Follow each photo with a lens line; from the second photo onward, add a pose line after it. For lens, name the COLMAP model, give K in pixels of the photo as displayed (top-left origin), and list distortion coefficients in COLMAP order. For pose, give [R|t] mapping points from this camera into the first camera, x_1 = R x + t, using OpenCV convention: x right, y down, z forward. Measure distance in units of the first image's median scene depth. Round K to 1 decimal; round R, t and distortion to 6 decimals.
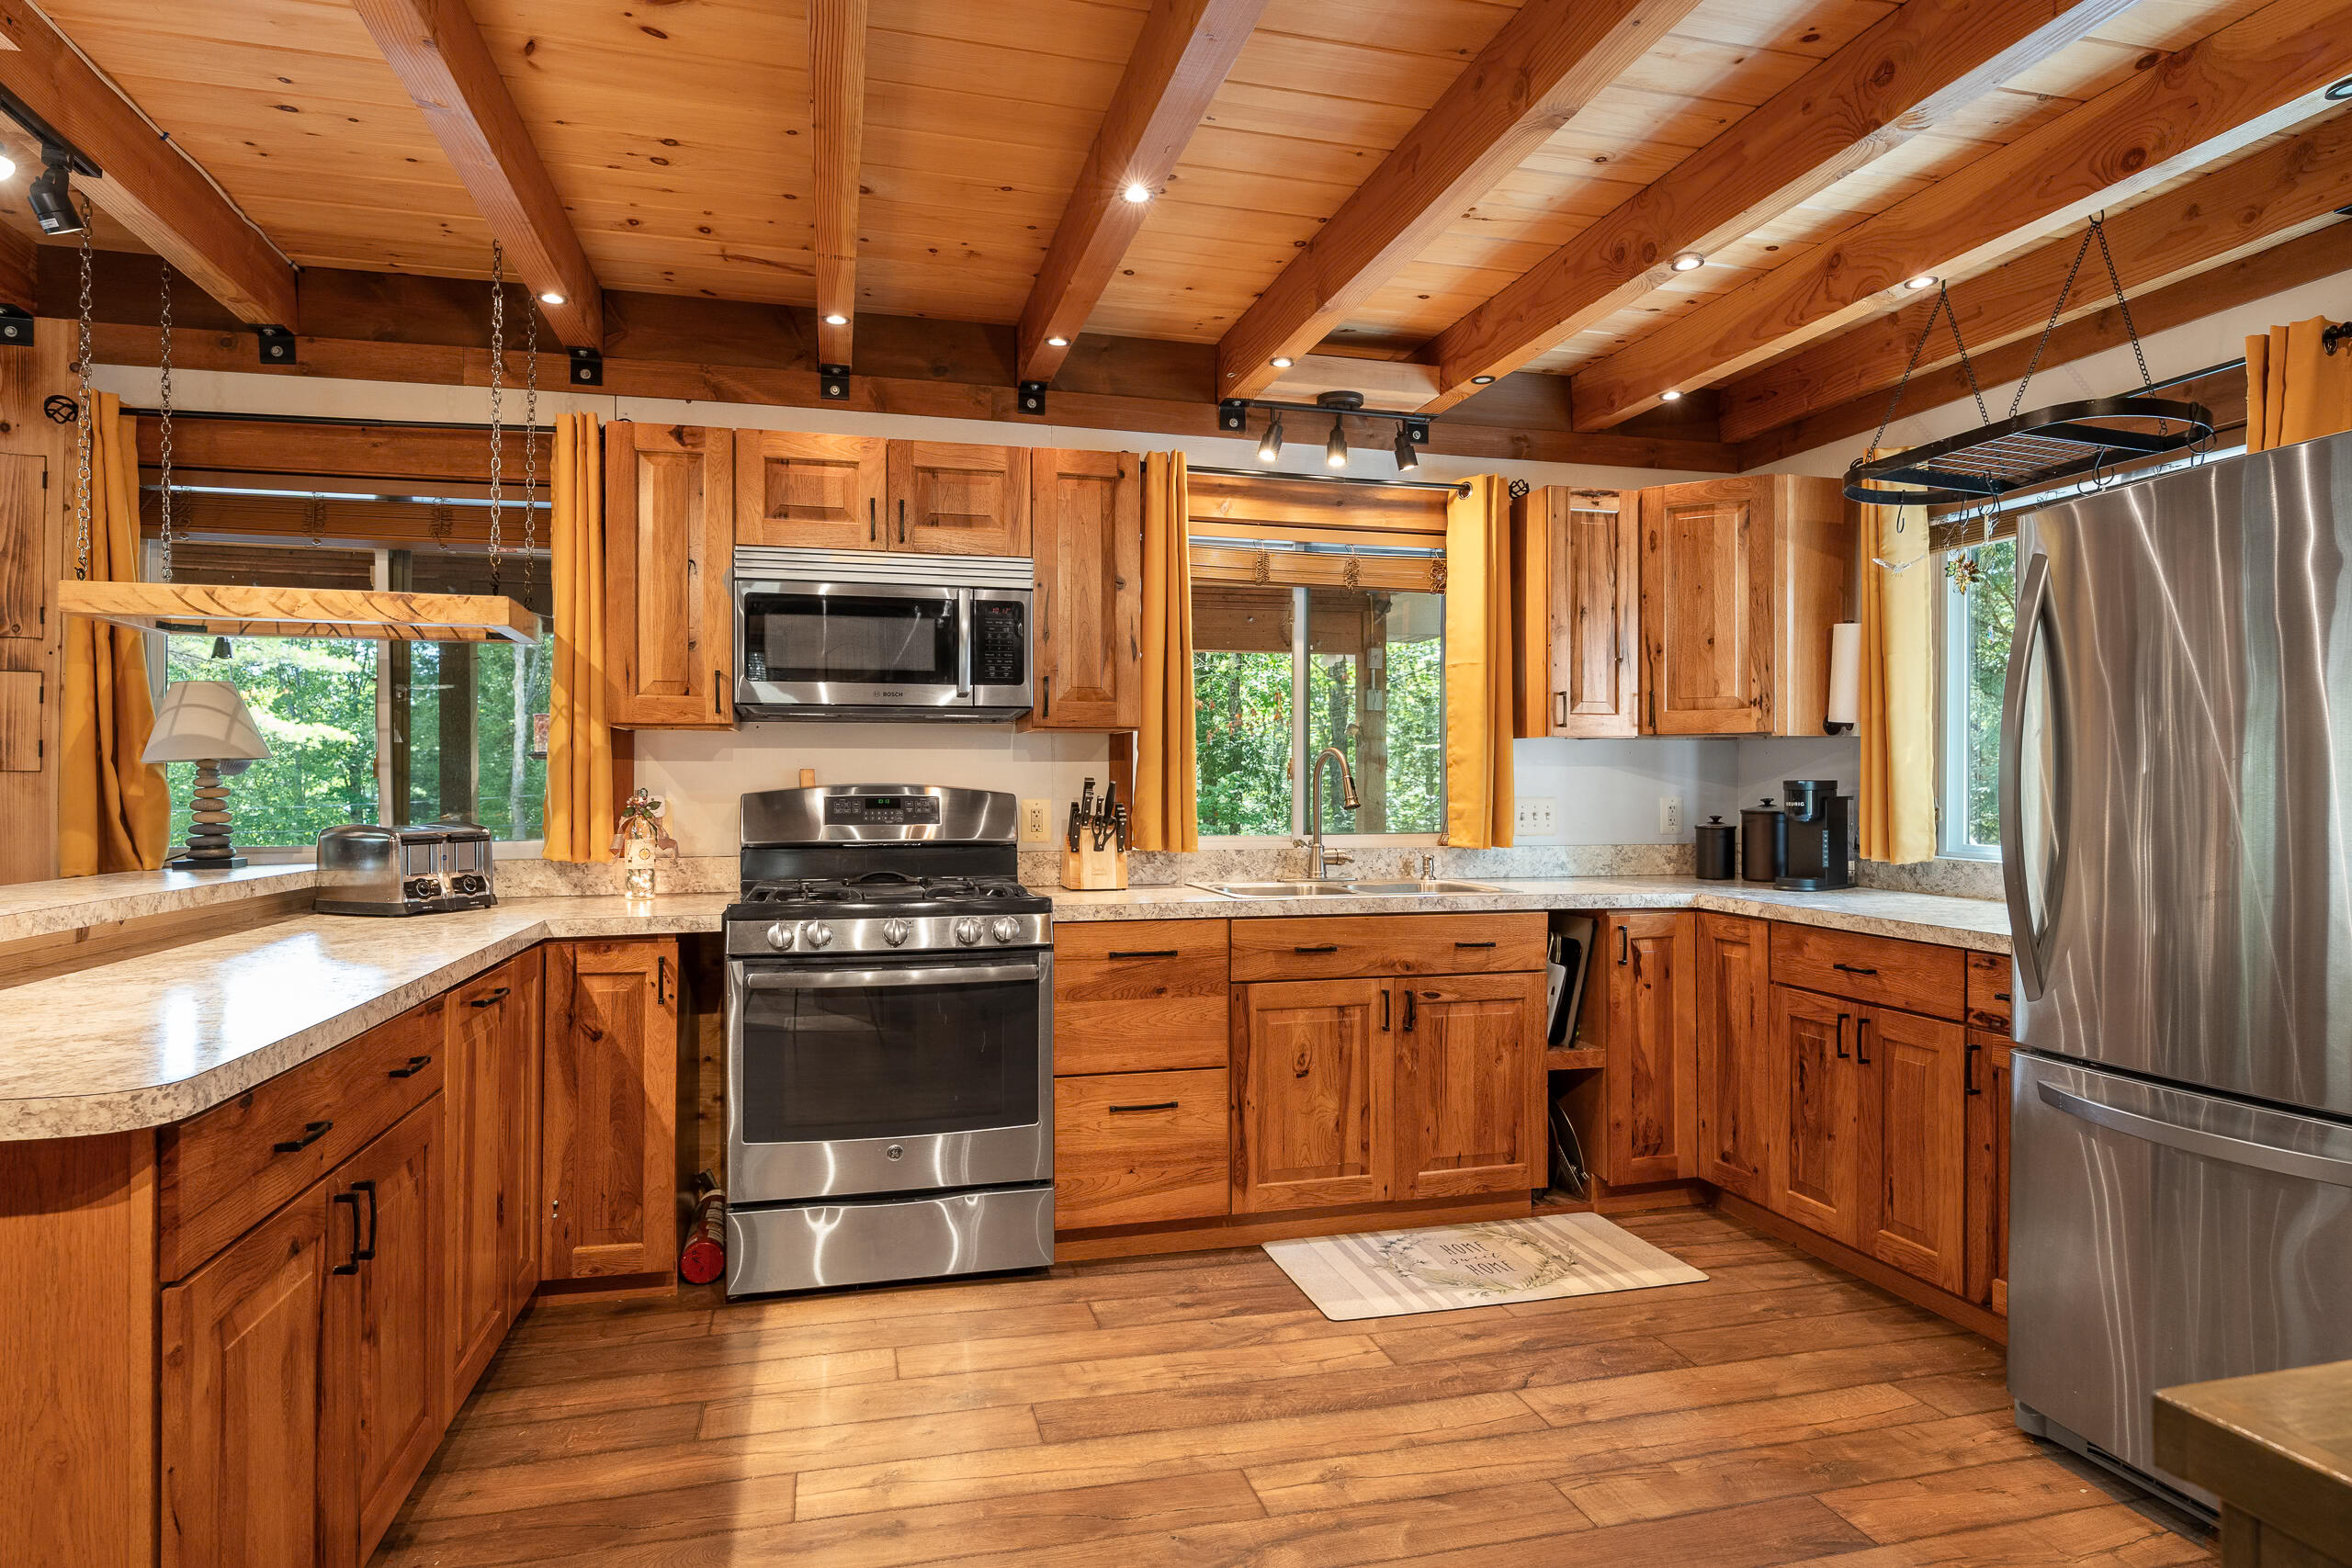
lens RADIAL K [[1343.3, 0, 1179.2], [0, 1343.3, 782.6], [0, 0, 1]] dist [0.002970, -0.000238]
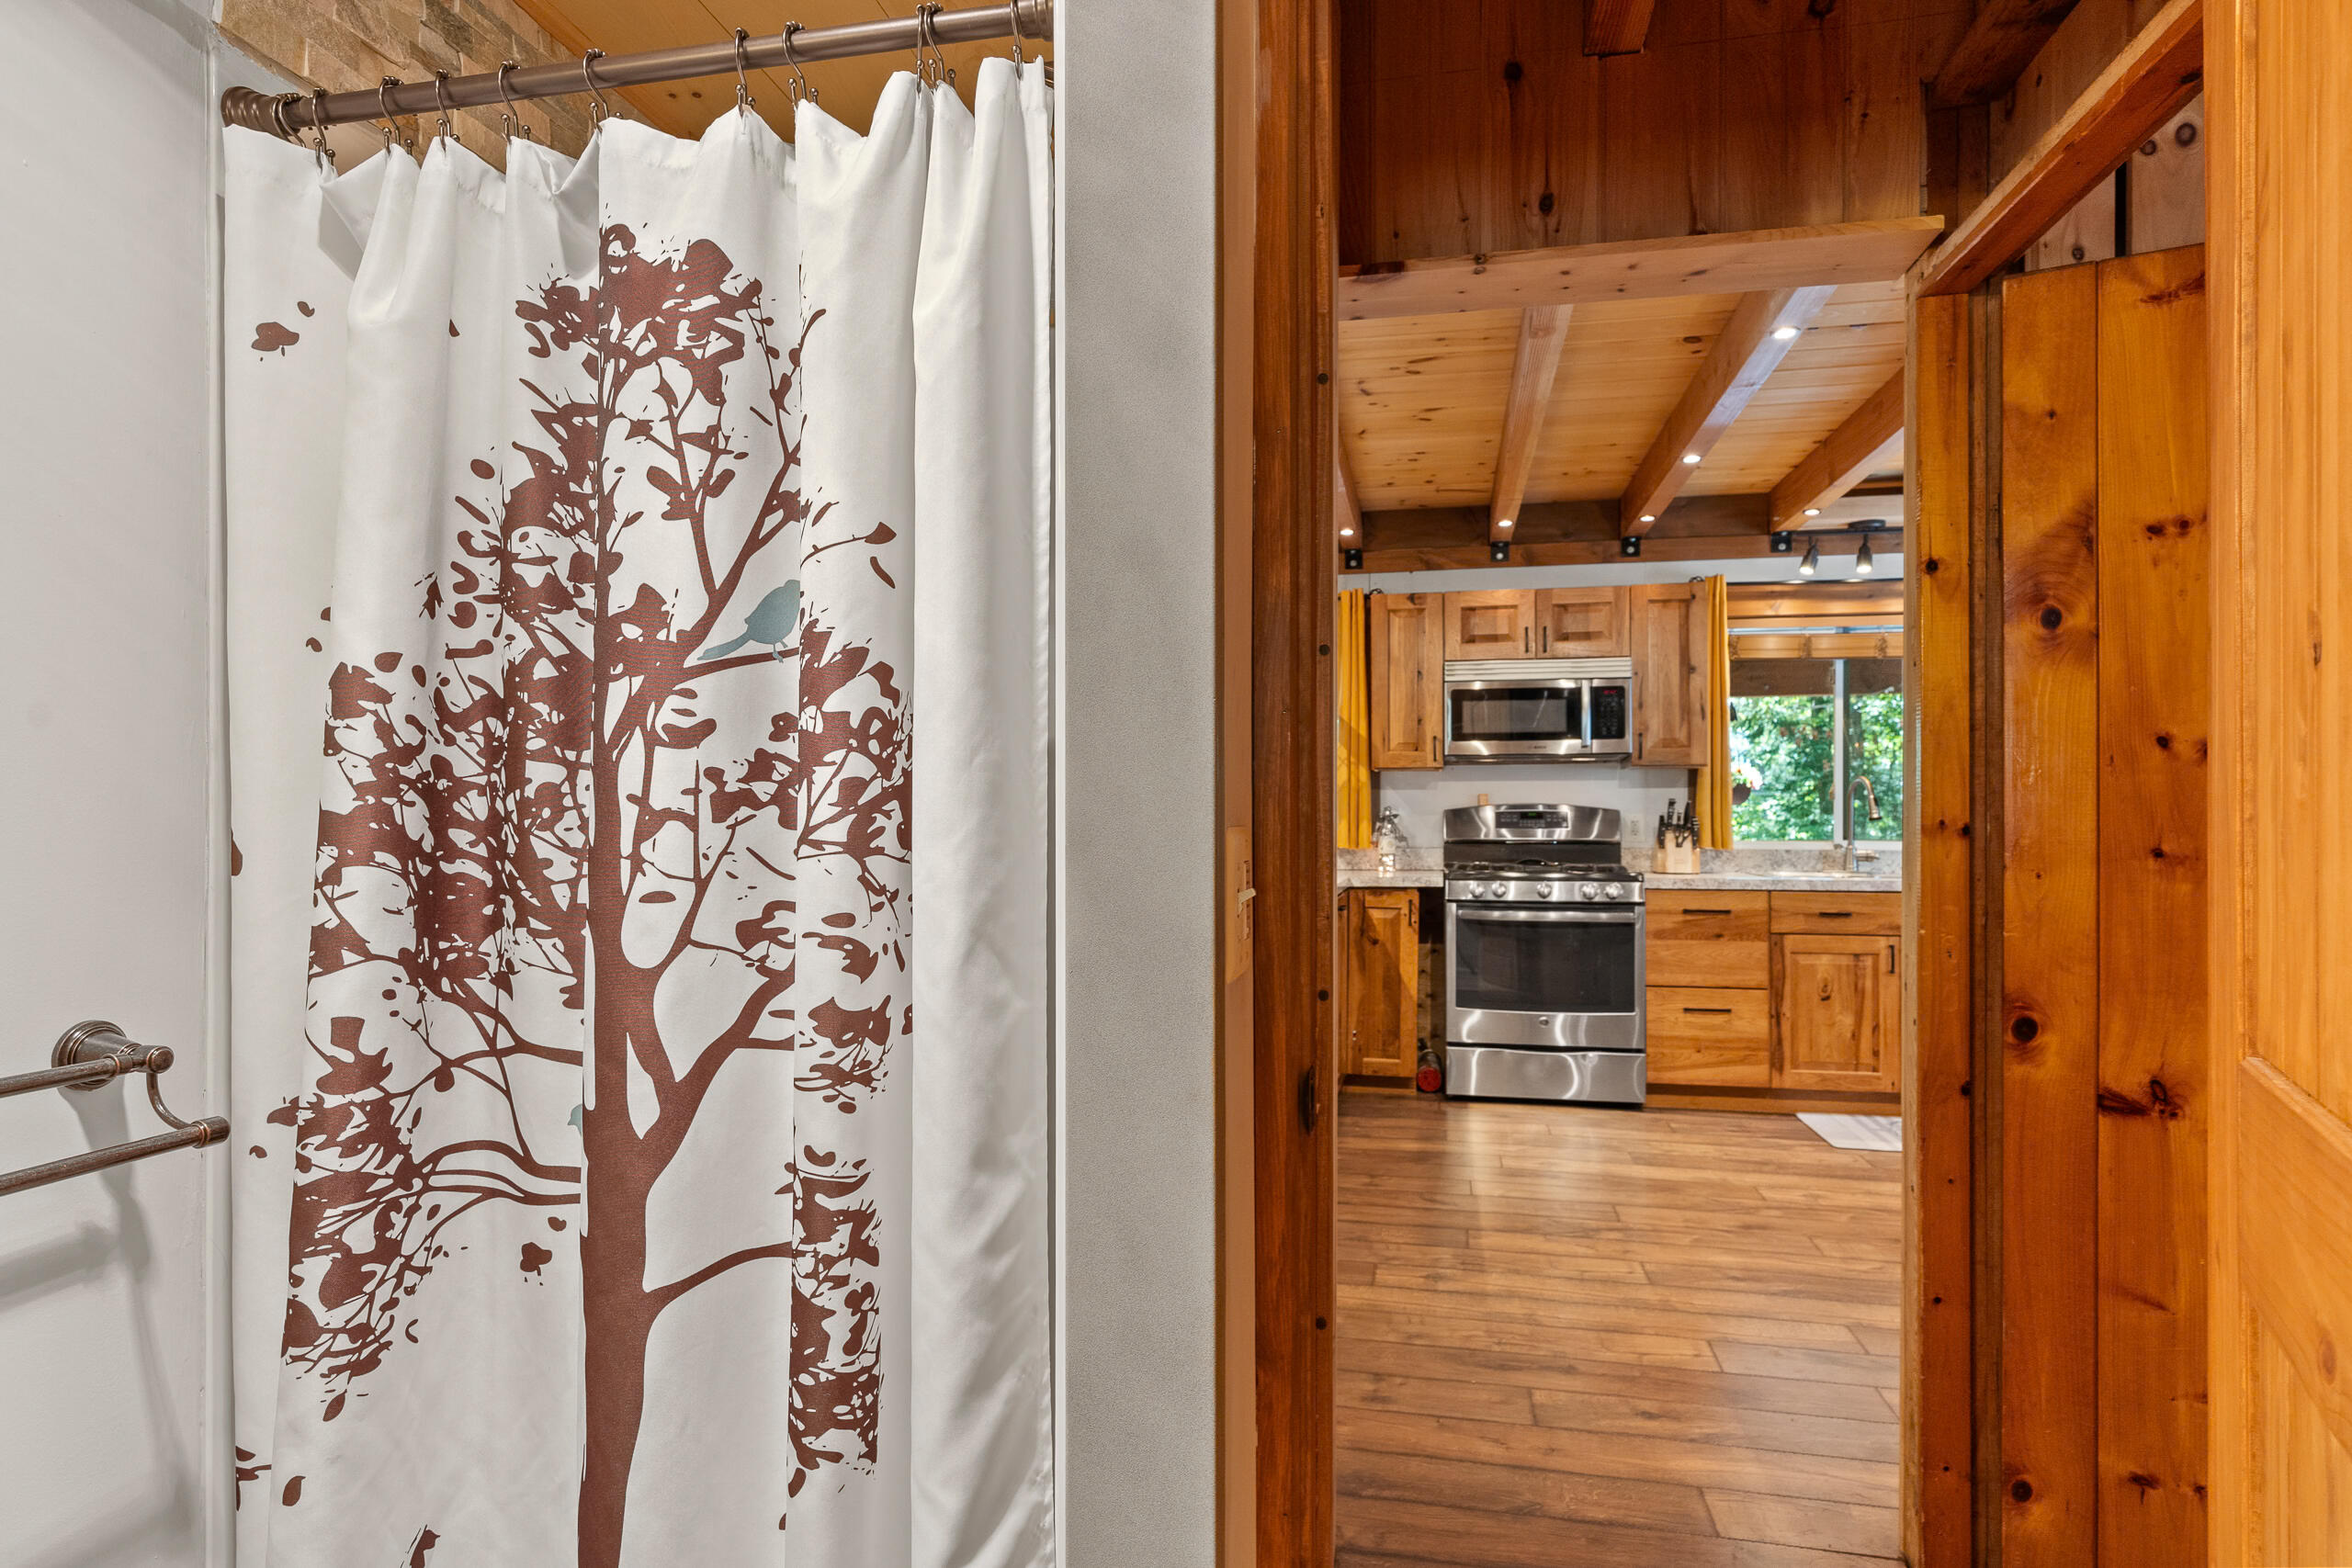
lens RADIAL K [[1260.4, 0, 1176.0], [0, 1260.4, 808.0], [0, 0, 1]] dist [0.004294, 0.000288]
pose [[0.895520, -0.002525, -0.445015, 0.070495], [0.001185, 0.999994, -0.003289, 0.012154], [0.445020, 0.002418, 0.895517, -0.555796]]
